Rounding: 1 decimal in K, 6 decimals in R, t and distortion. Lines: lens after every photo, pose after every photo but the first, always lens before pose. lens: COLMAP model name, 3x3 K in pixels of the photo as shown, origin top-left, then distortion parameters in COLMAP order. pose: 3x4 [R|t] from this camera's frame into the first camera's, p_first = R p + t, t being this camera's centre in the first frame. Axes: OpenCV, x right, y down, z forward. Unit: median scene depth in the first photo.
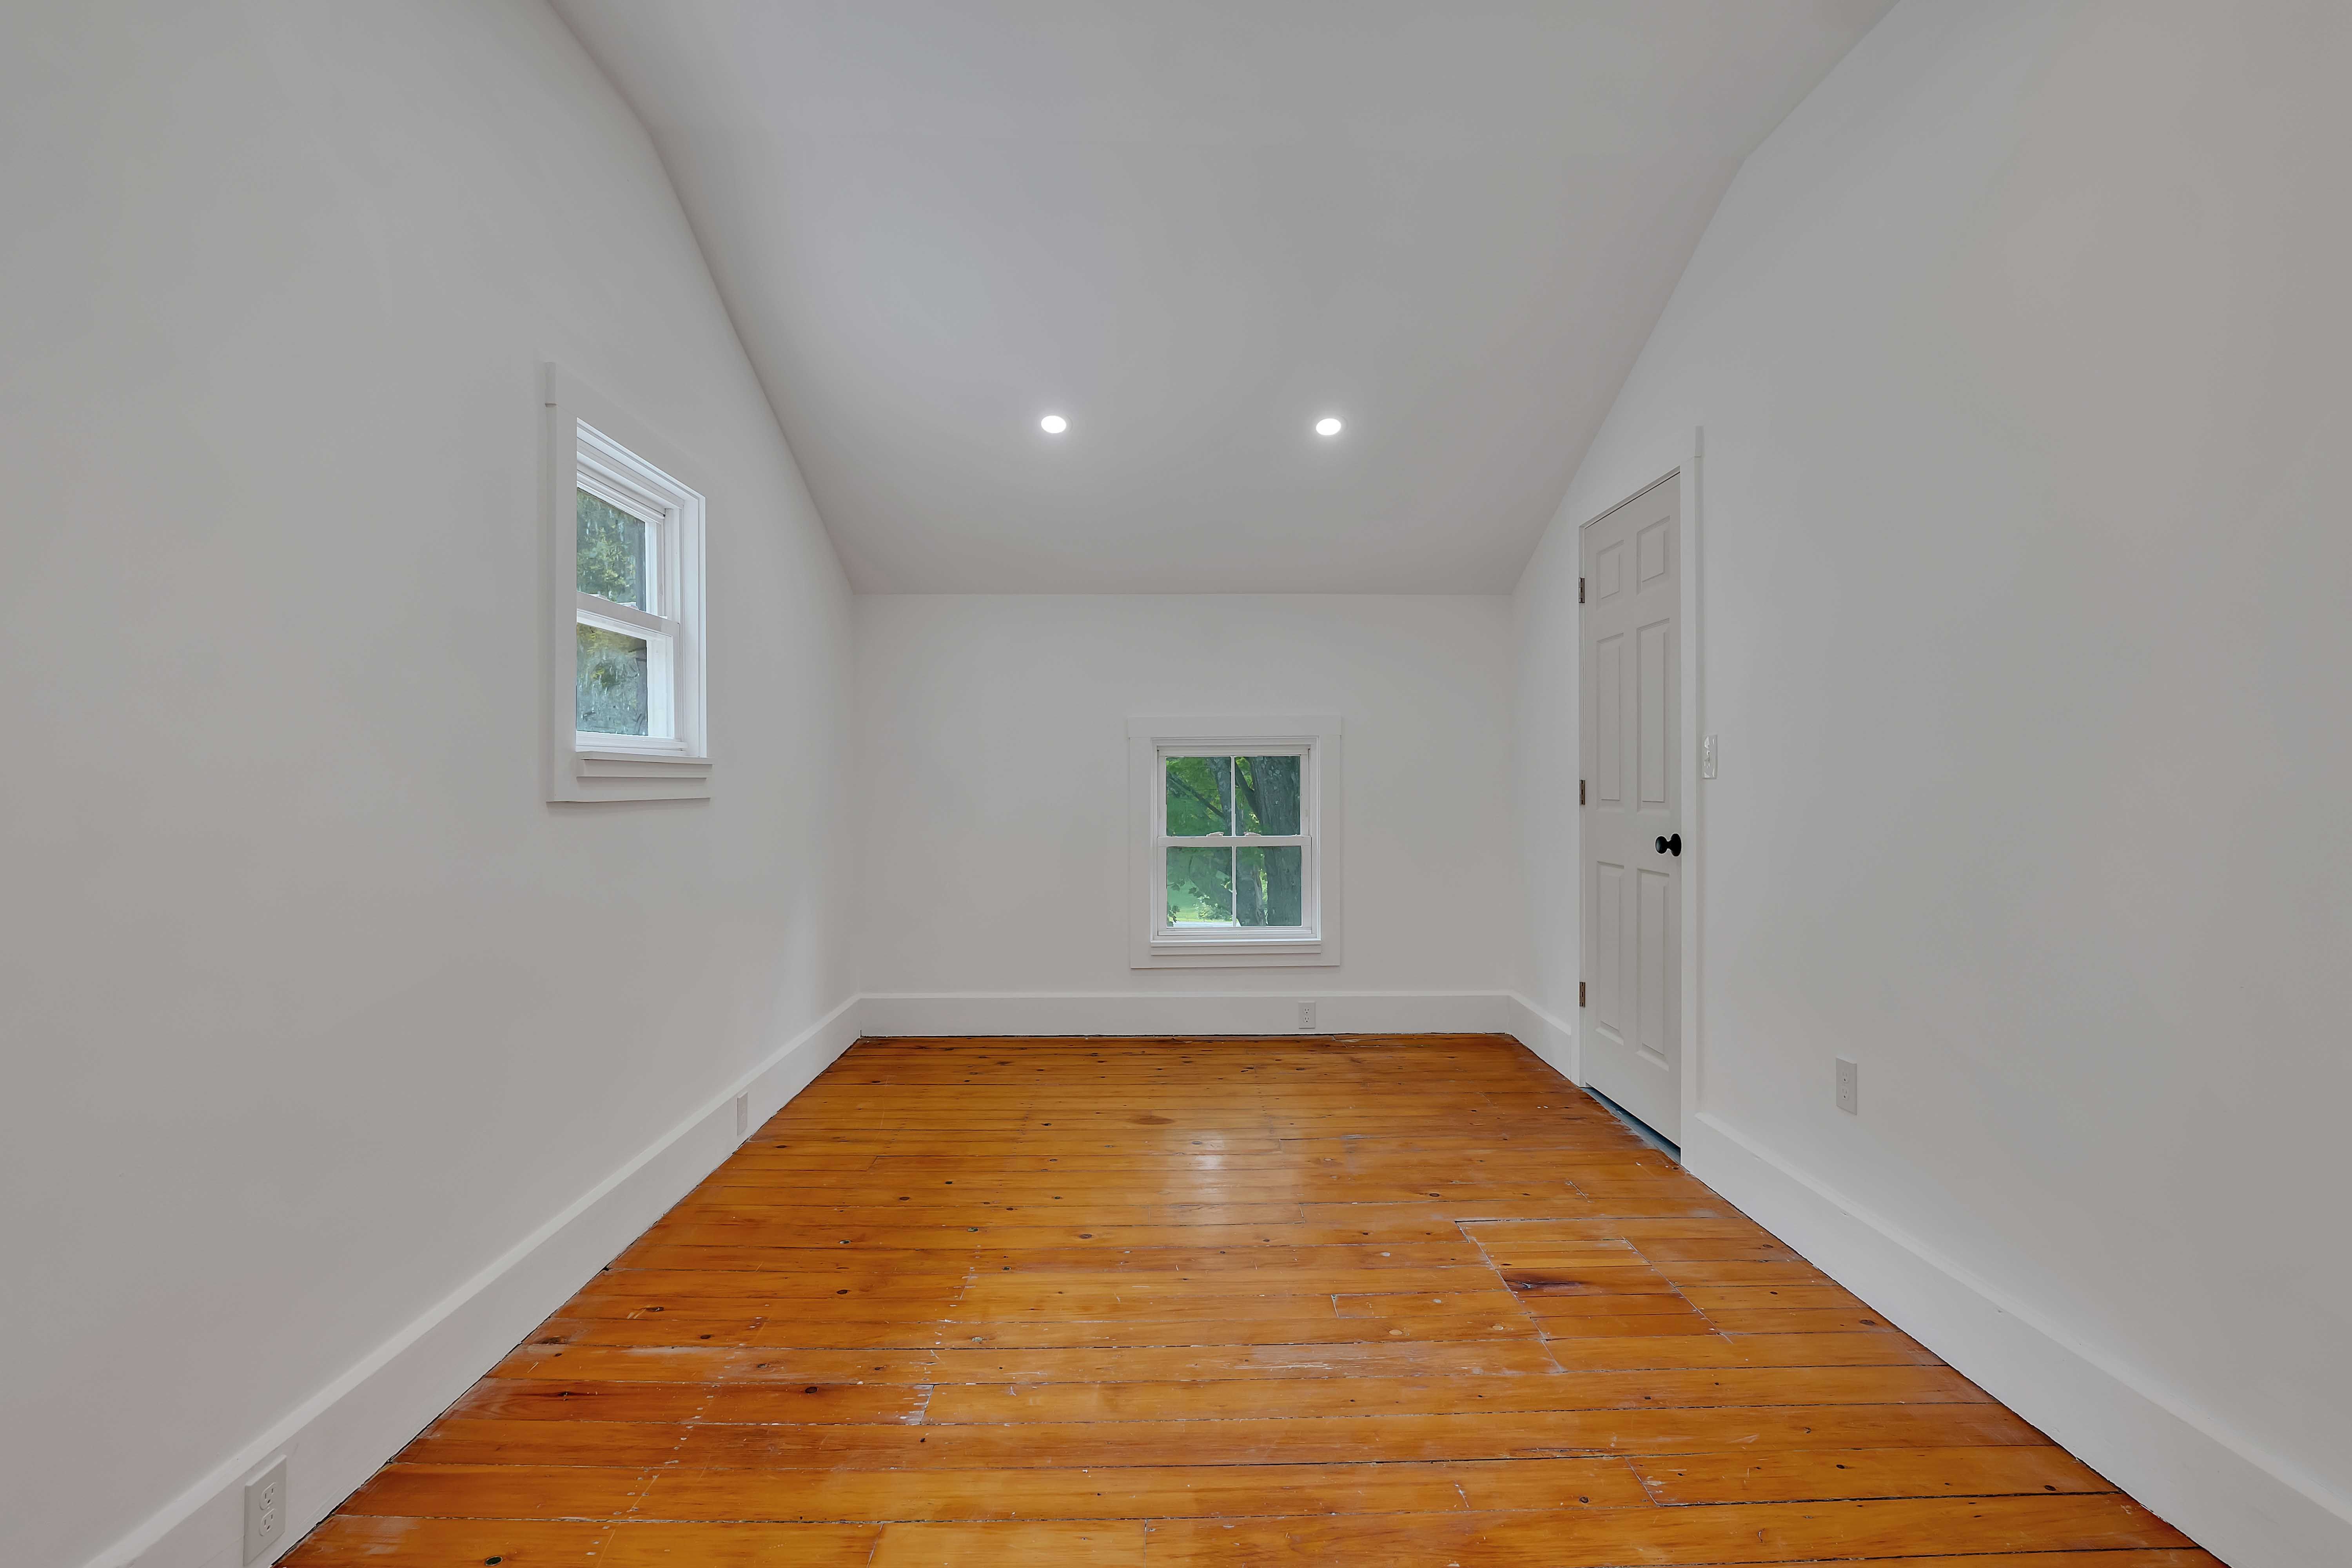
lens RADIAL K [[1233.5, 0, 1181.4], [0, 1233.5, 776.0], [0, 0, 1]] dist [-0.010206, 0.001051]
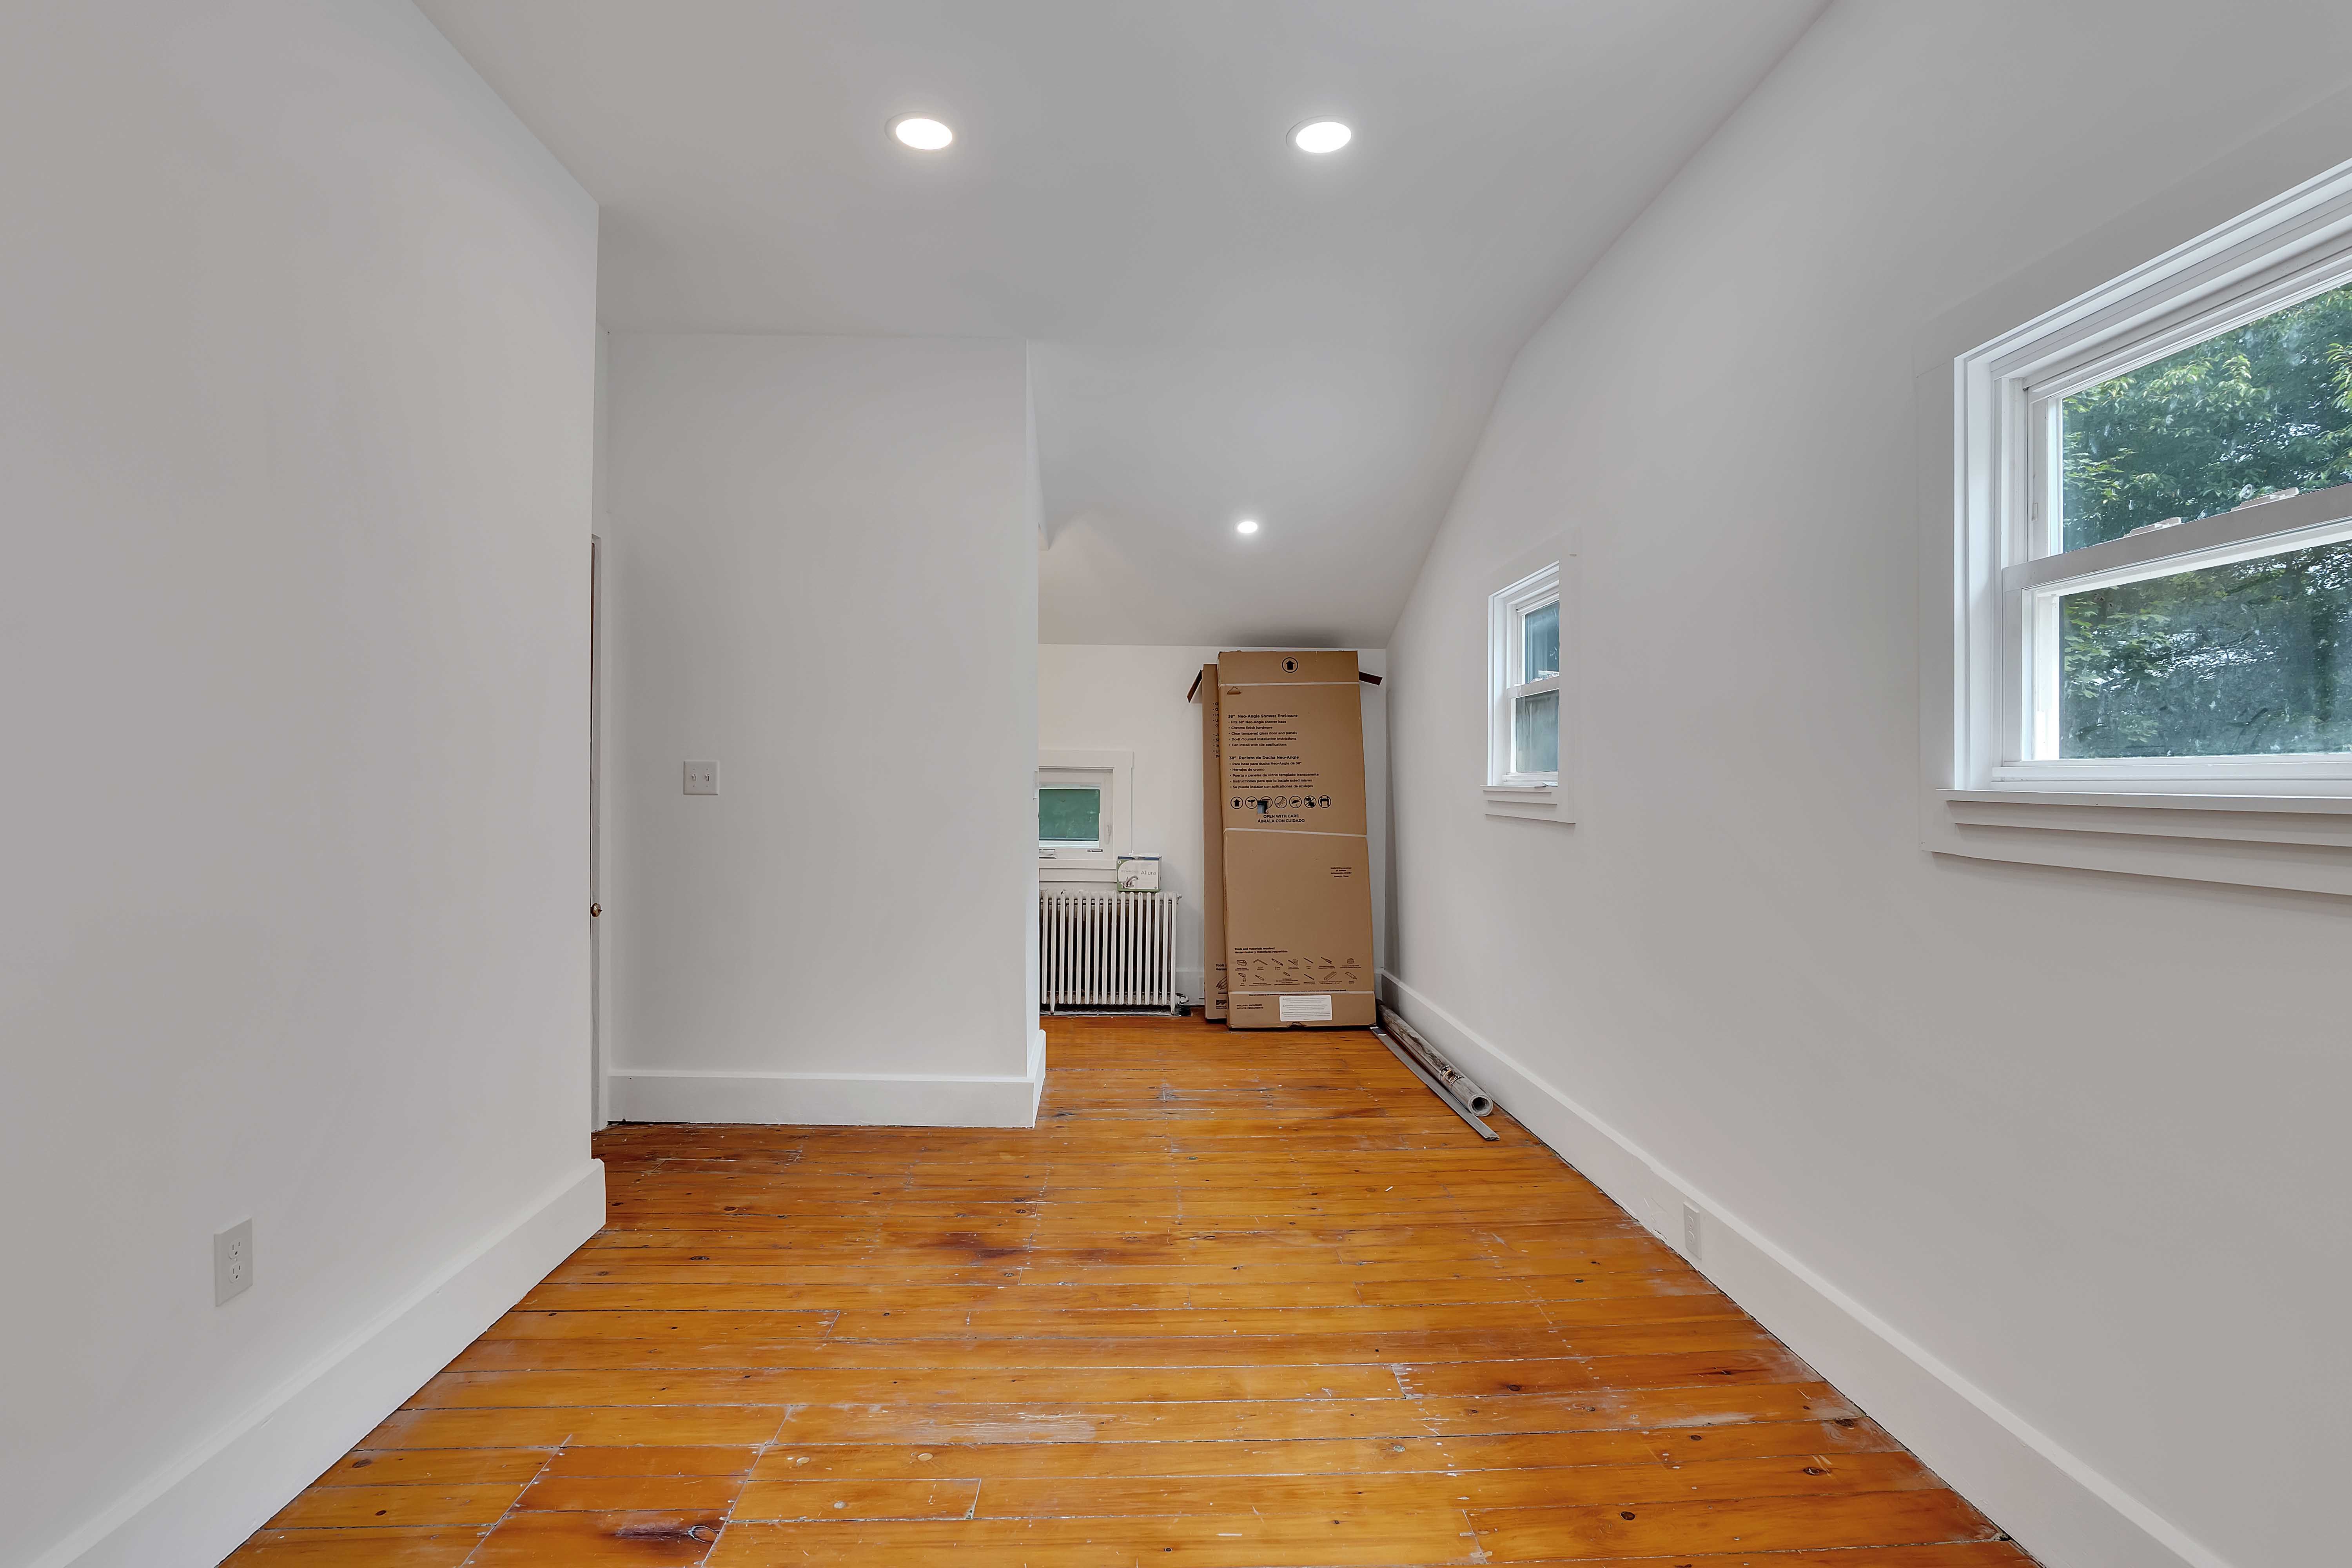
lens RADIAL K [[1233.5, 0, 1181.4], [0, 1233.5, 776.0], [0, 0, 1]] dist [-0.010206, 0.001051]
pose [[-0.999799, -0.000835, -0.020055, 0.011100], [-0.000801, 0.999998, -0.001713, -0.032279], [0.020057, -0.001697, -0.999797, 2.065745]]
